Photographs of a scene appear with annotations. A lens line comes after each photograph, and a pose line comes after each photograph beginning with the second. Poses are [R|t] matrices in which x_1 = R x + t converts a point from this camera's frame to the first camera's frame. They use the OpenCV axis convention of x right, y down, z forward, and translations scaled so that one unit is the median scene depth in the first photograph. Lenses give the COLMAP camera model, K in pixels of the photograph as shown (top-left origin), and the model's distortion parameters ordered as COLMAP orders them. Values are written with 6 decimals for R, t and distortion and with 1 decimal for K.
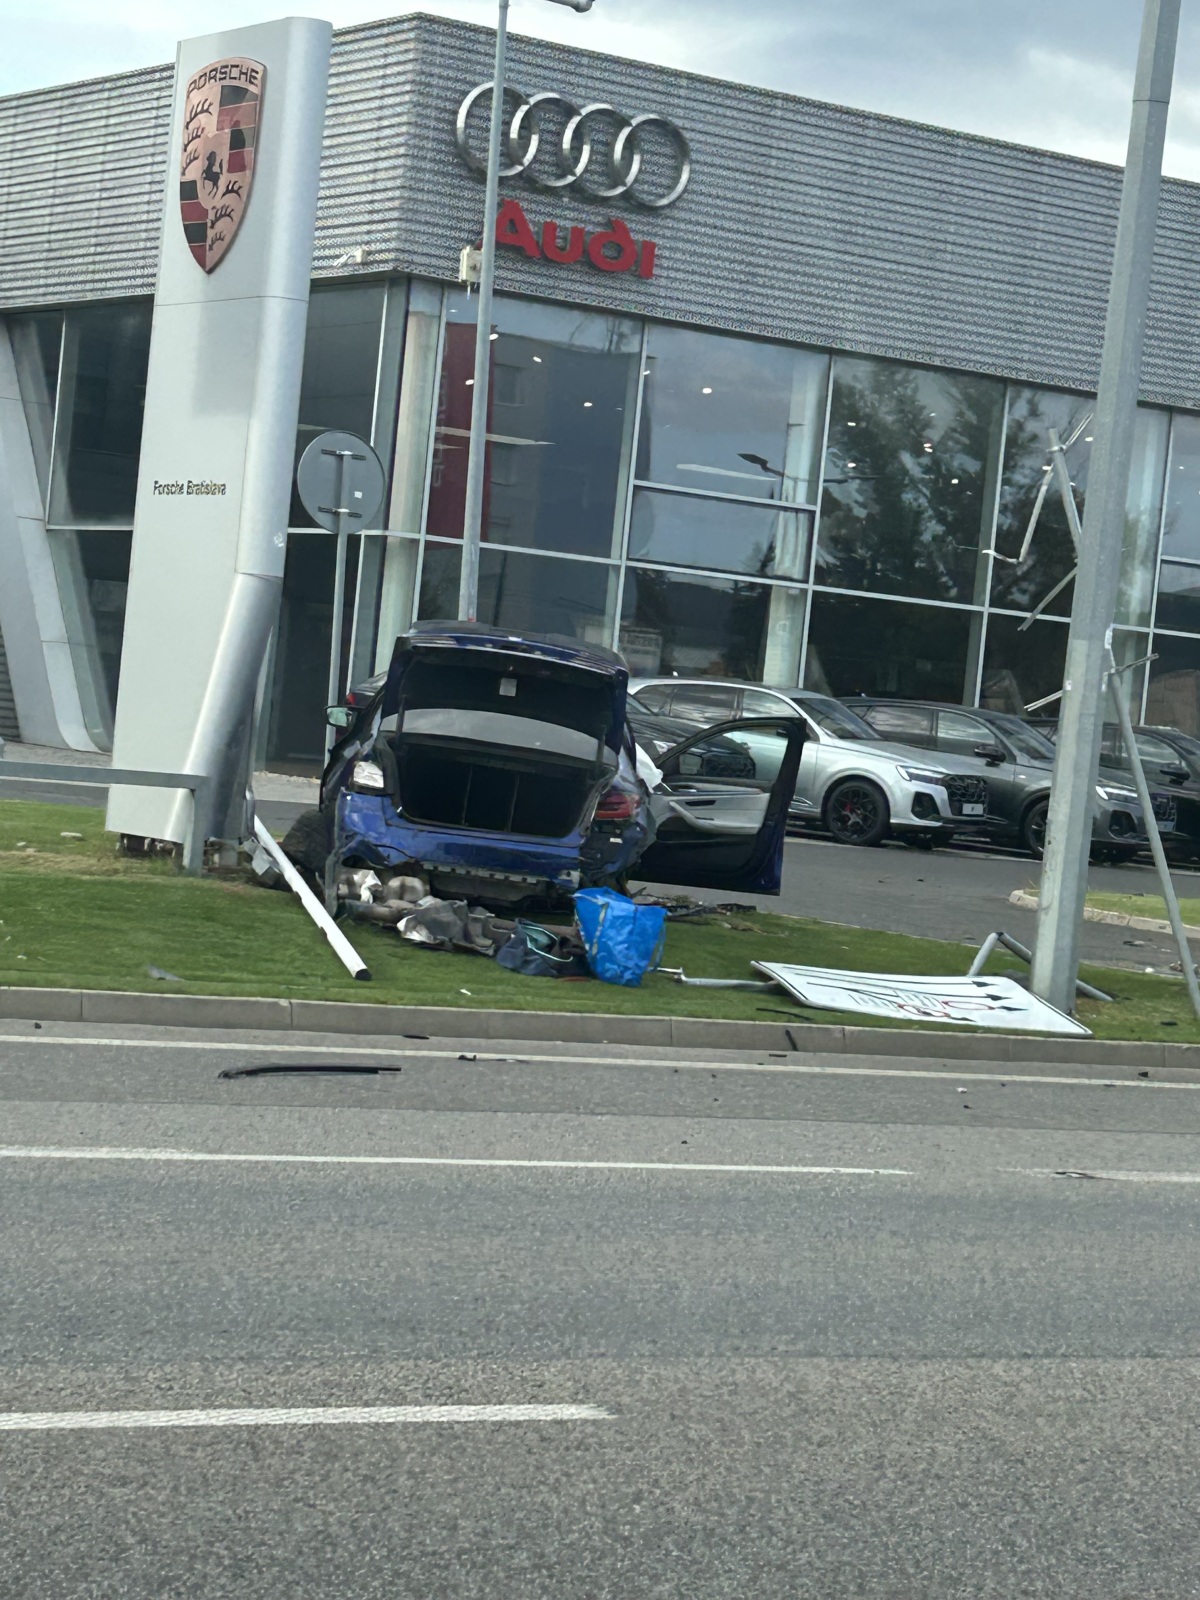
lens RADIAL K [[3797.9, 0, 536.7], [0, 3797.9, 802.3], [0, 0, 1]] dist [0.189321, 0.264346]
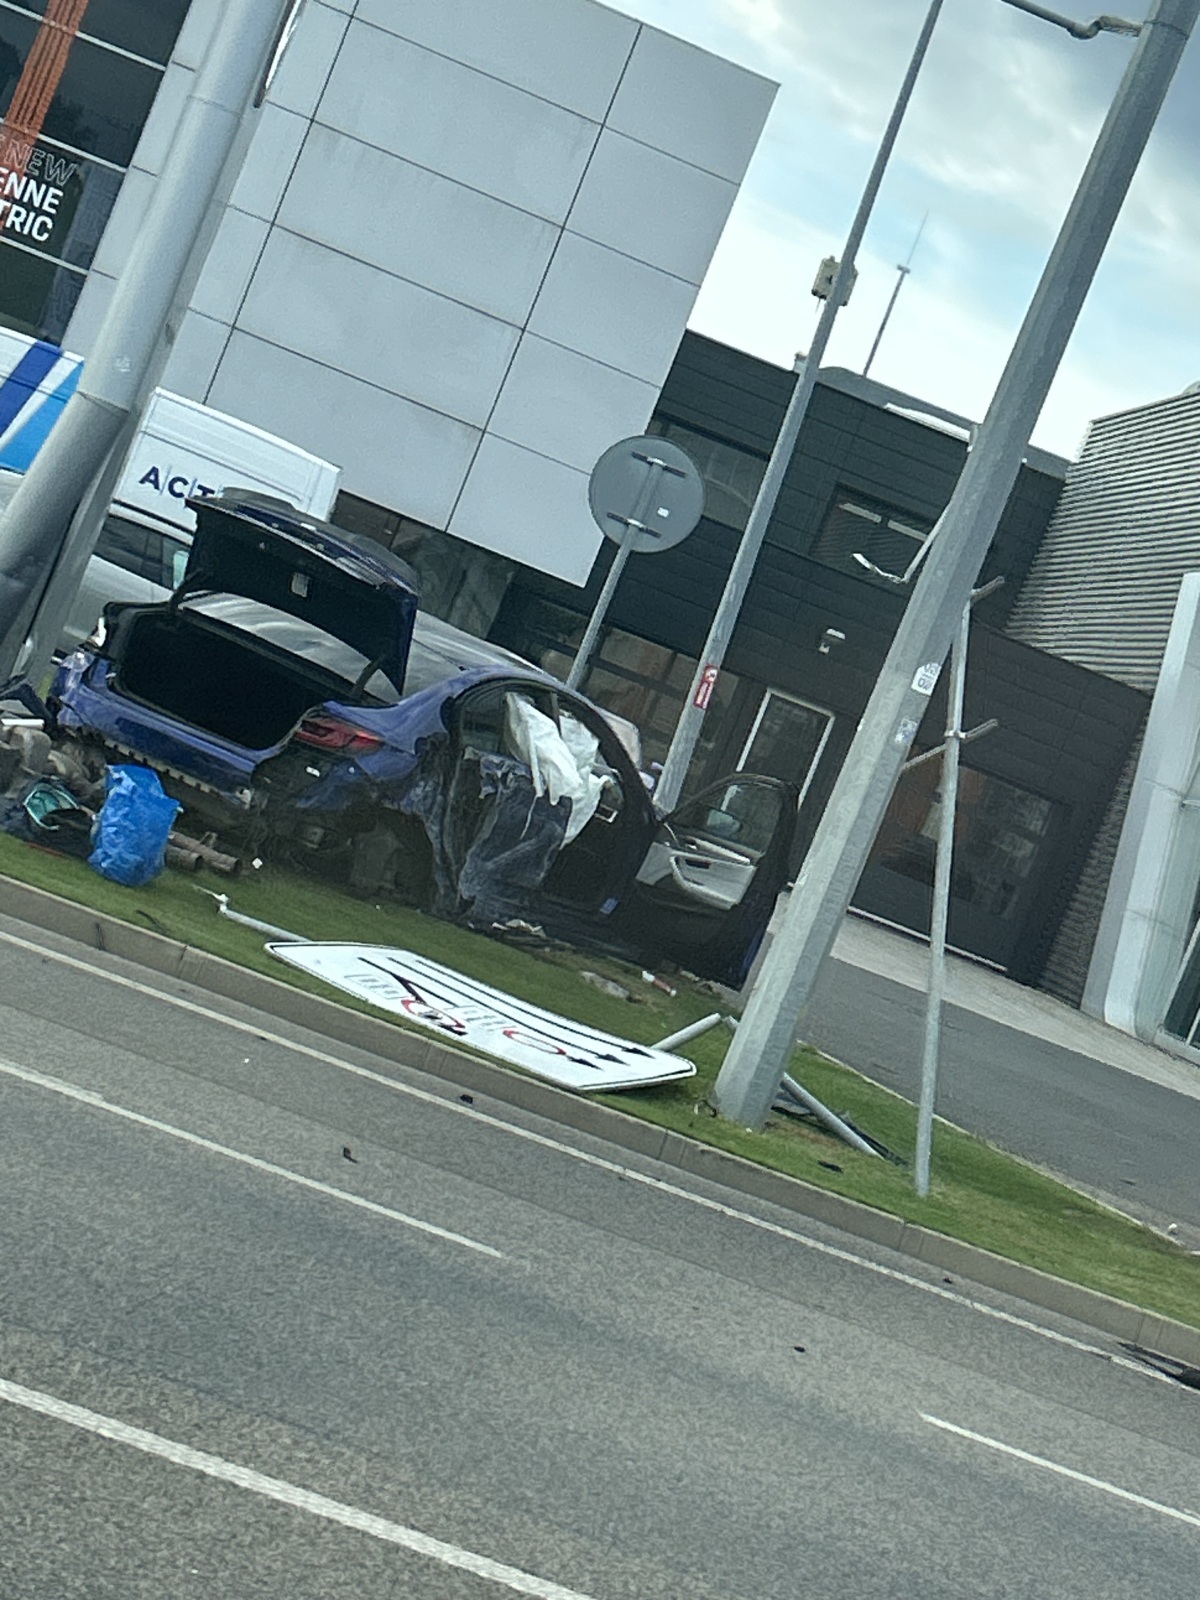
lens RADIAL K [[3797.0, 0, 599.9], [0, 3797.0, 826.1], [0, 0, 1]] dist [0.201764, 0.029383]
pose [[0.849701, 0.238147, -0.470418, 0.463298], [-0.292065, 0.955391, -0.043884, 0.039137], [0.438983, 0.174681, 0.881352, 0.287416]]
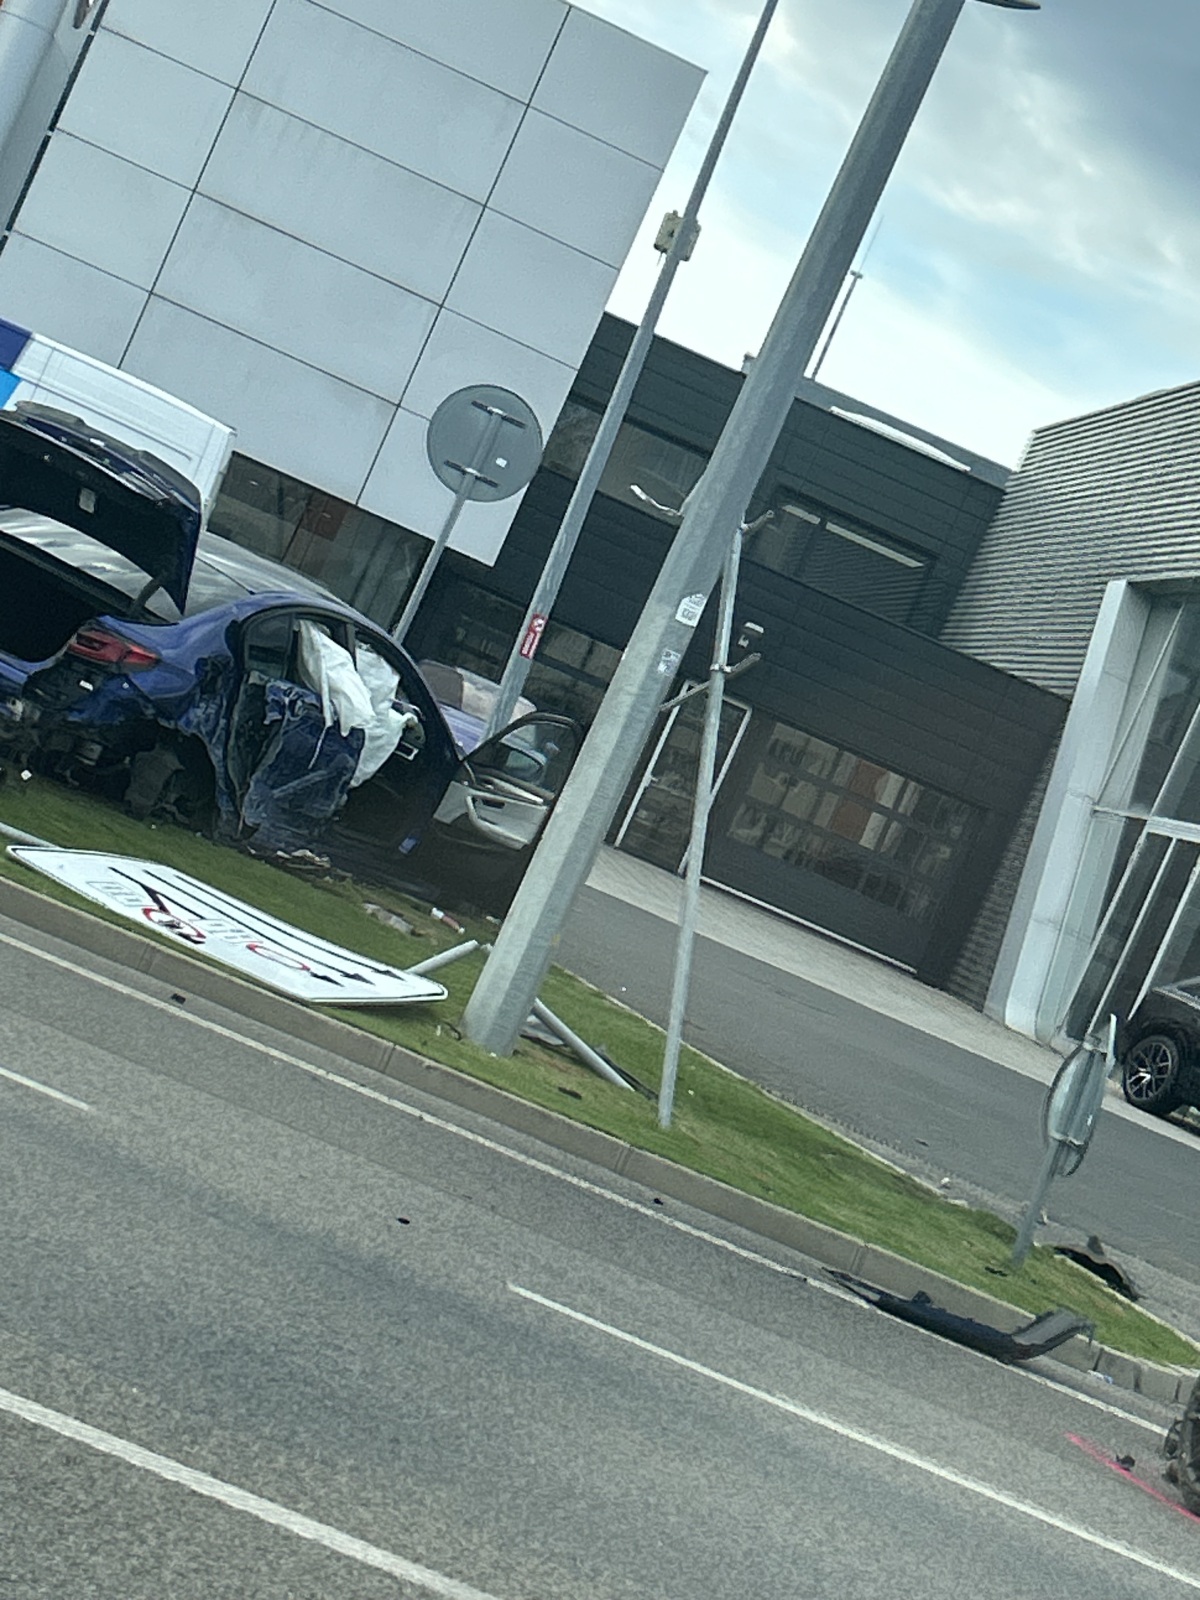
lens RADIAL K [[3797.9, 0, 536.7], [0, 3797.9, 802.3], [0, 0, 1]] dist [0.189321, 0.264346]
pose [[0.833594, 0.265390, -0.484448, 0.506071], [-0.329105, 0.942984, -0.049708, 0.042506], [0.443635, 0.200870, 0.873407, 0.314403]]
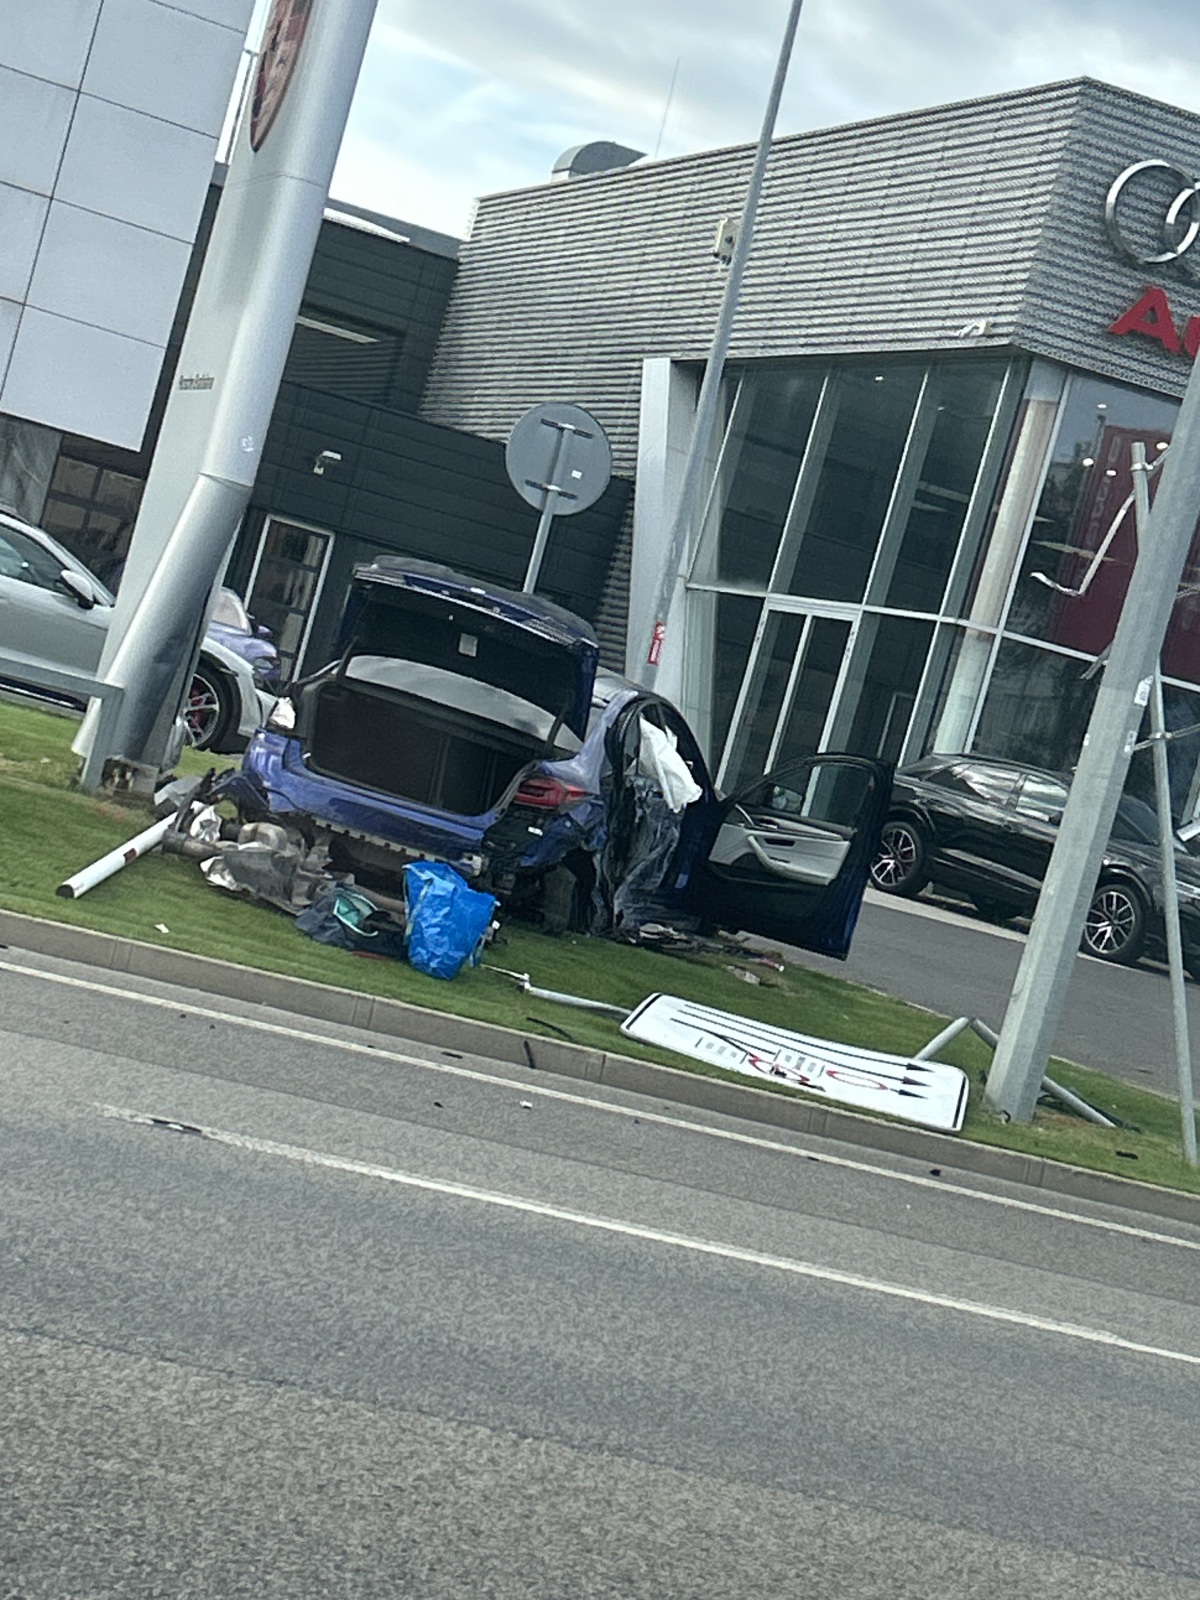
lens RADIAL K [[3797.9, 0, 536.7], [0, 3797.9, 802.3], [0, 0, 1]] dist [0.189321, 0.264346]
pose [[0.950099, 0.160669, -0.267389, 0.249690], [-0.172361, 0.984817, -0.020681, 0.021240], [0.260007, 0.065736, 0.963367, 0.154881]]
